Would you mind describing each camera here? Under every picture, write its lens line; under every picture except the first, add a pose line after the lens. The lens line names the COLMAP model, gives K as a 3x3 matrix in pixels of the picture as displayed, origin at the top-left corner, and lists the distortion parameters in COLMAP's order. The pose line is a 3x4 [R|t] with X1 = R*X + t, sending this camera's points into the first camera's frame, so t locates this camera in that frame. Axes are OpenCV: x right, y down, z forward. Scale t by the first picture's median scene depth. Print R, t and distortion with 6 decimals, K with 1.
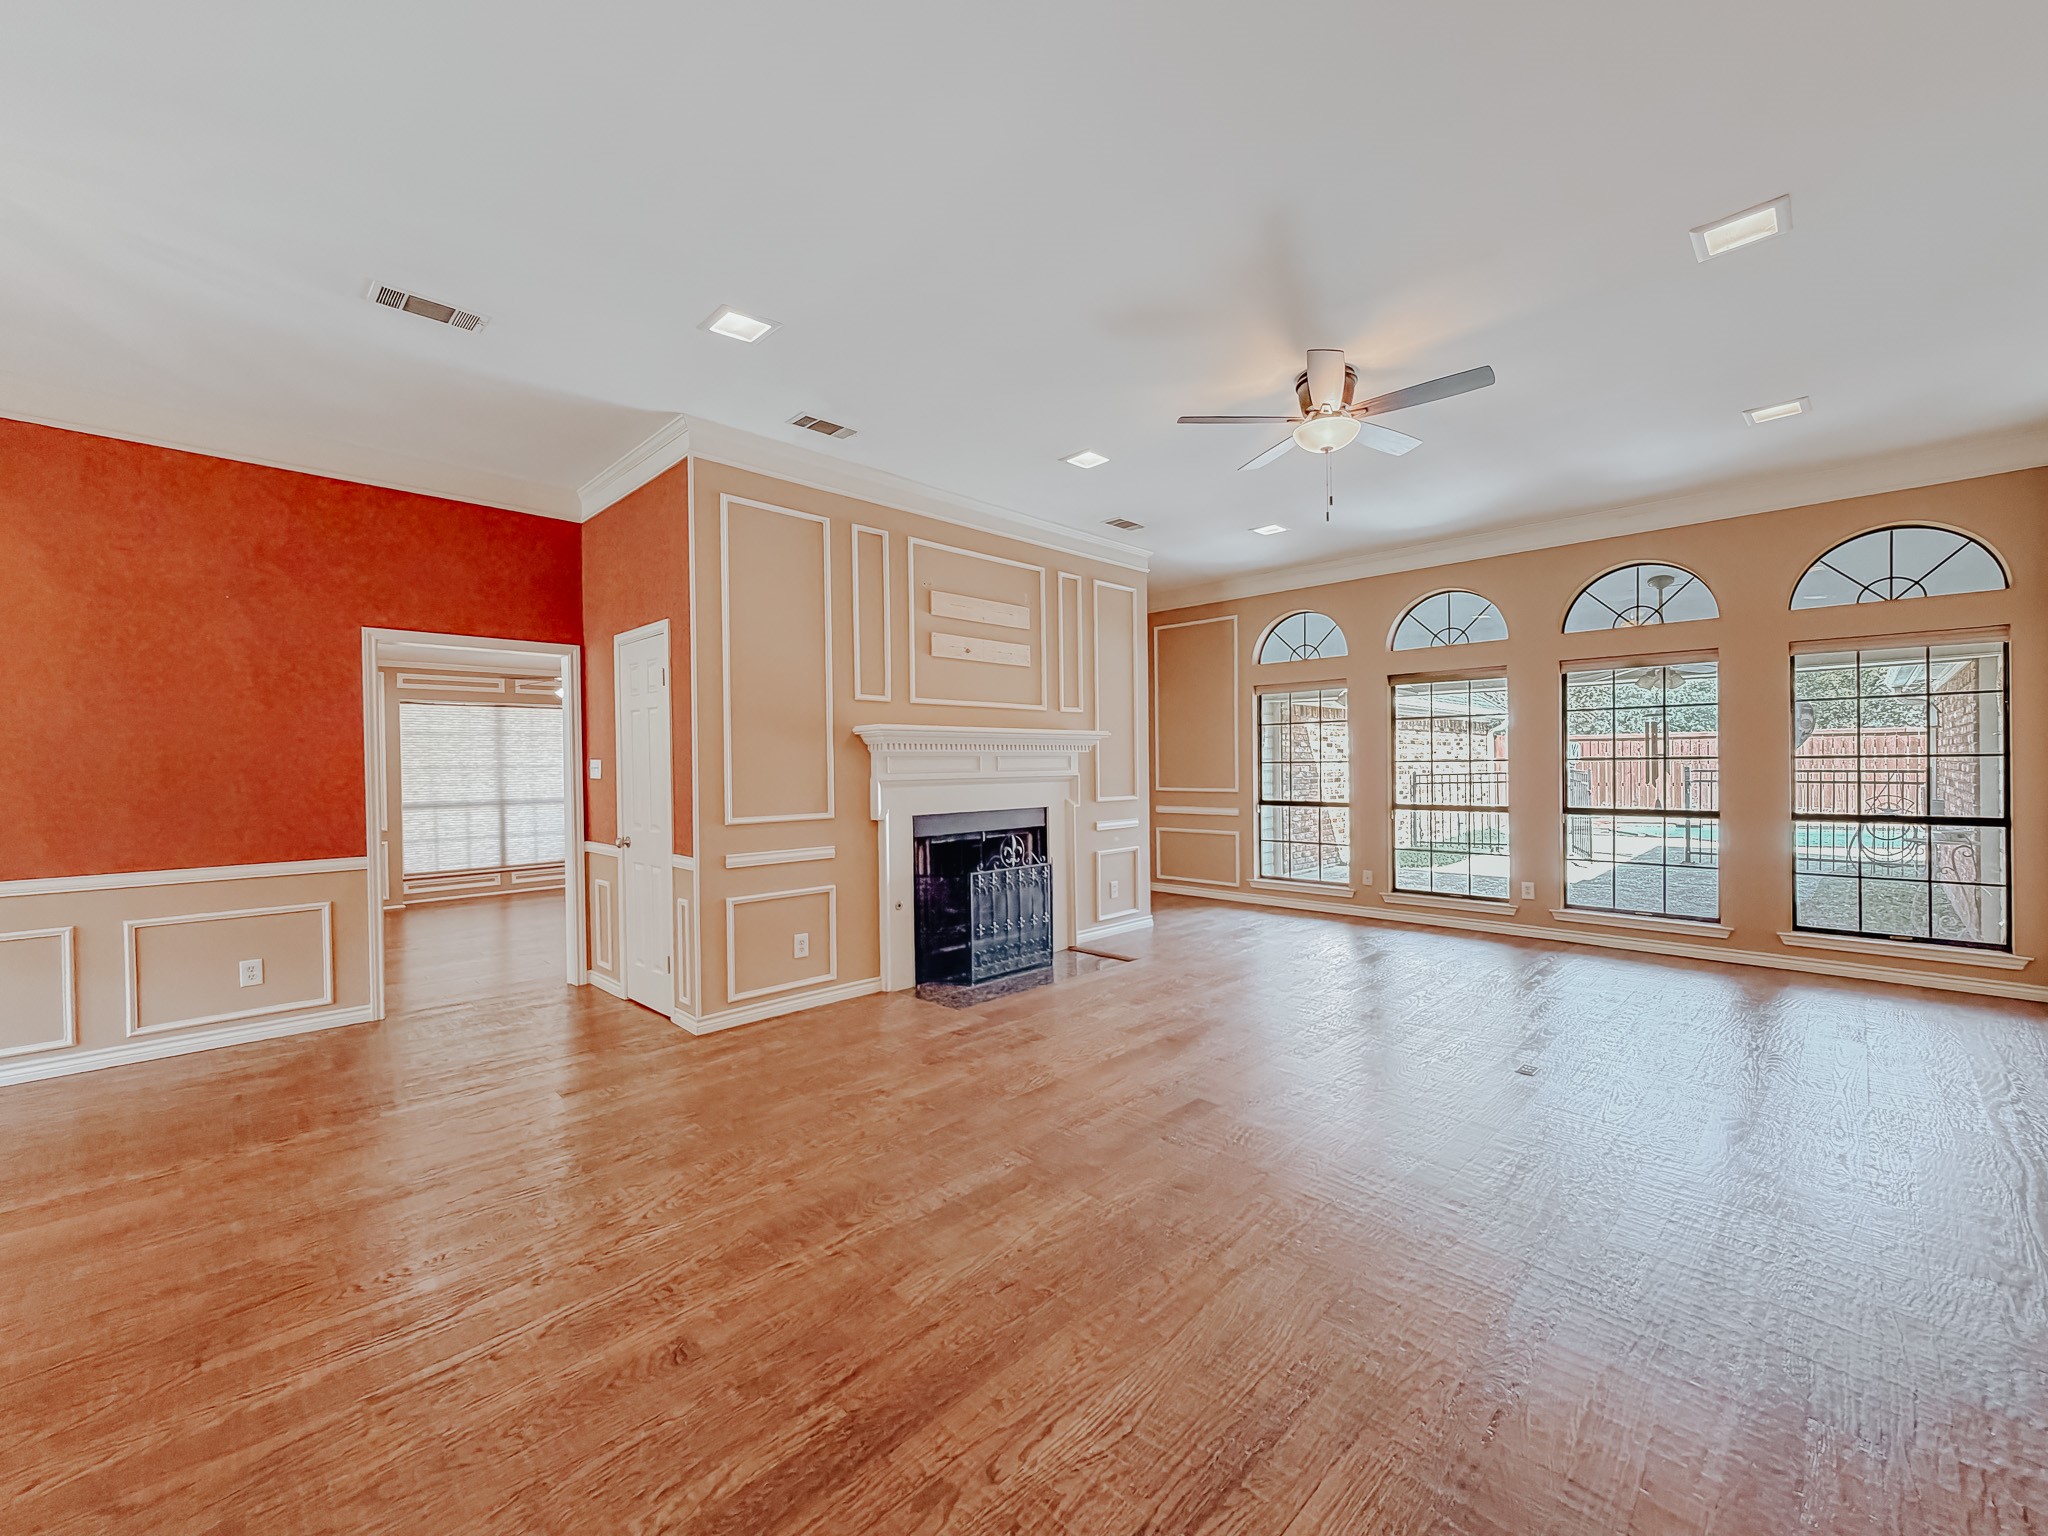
lens RADIAL K [[846.2, 0, 1024.0], [0, 846.2, 768.0], [0, 0, 1]] dist [0.000046, -0.000061]
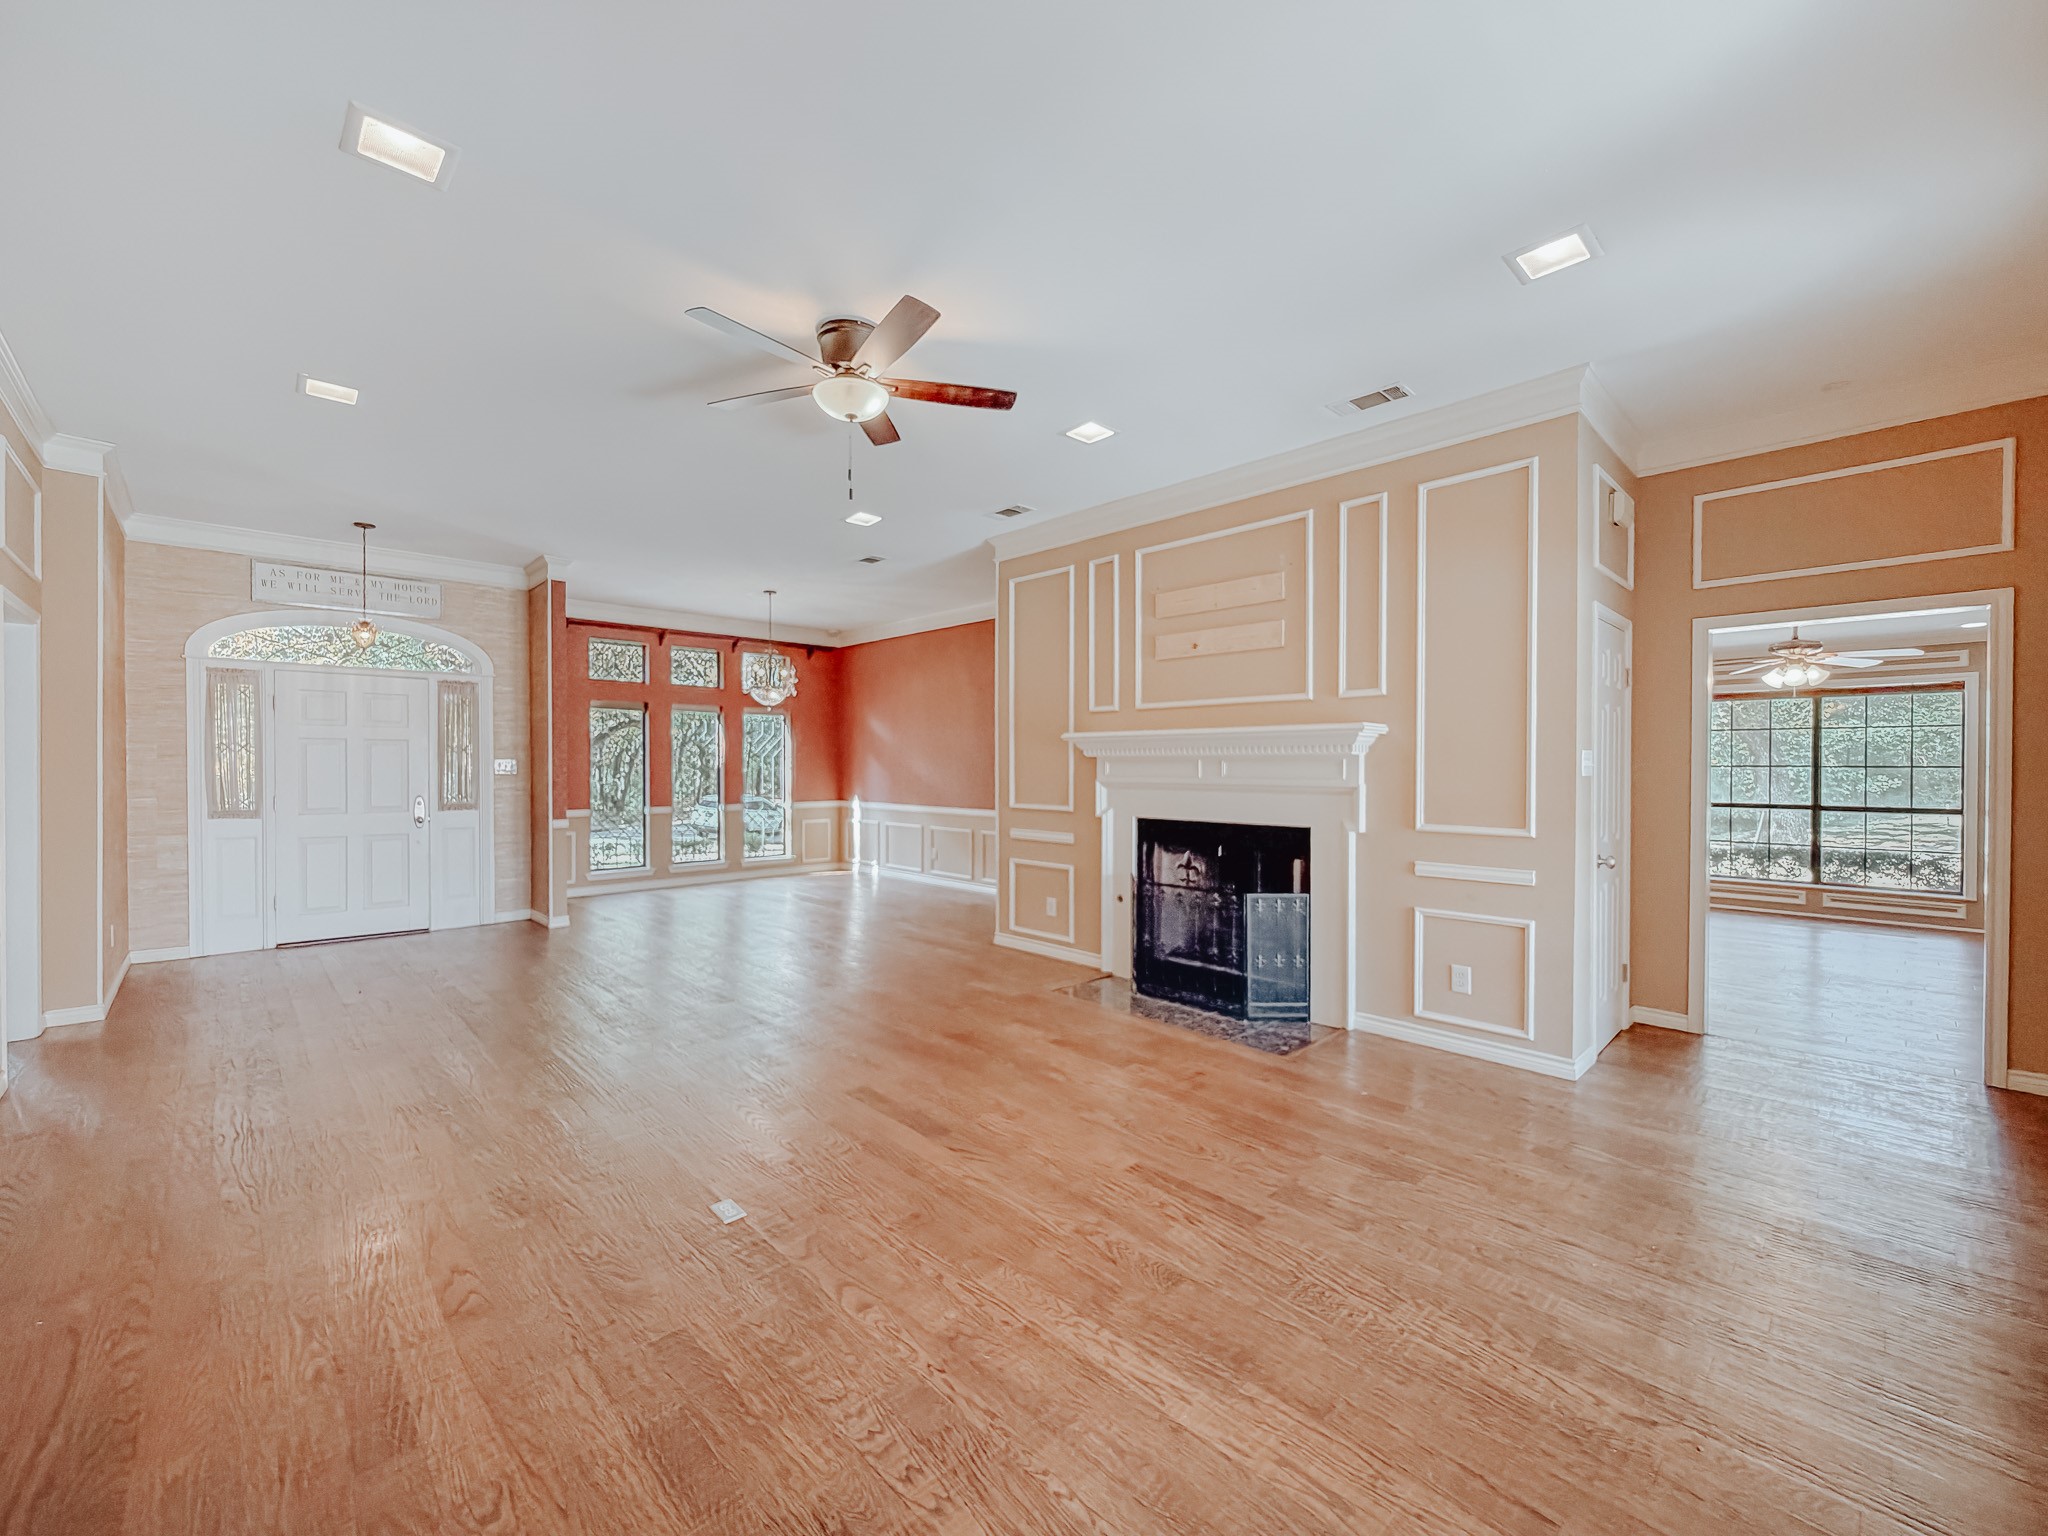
lens RADIAL K [[846.2, 0, 1024.0], [0, 846.2, 768.0], [0, 0, 1]] dist [0.000046, -0.000061]
pose [[-0.043626, 0.015738, -0.998924, 0.935589], [-0.007597, 0.999842, 0.016084, -0.020532], [0.999019, 0.008291, -0.043500, 0.926535]]
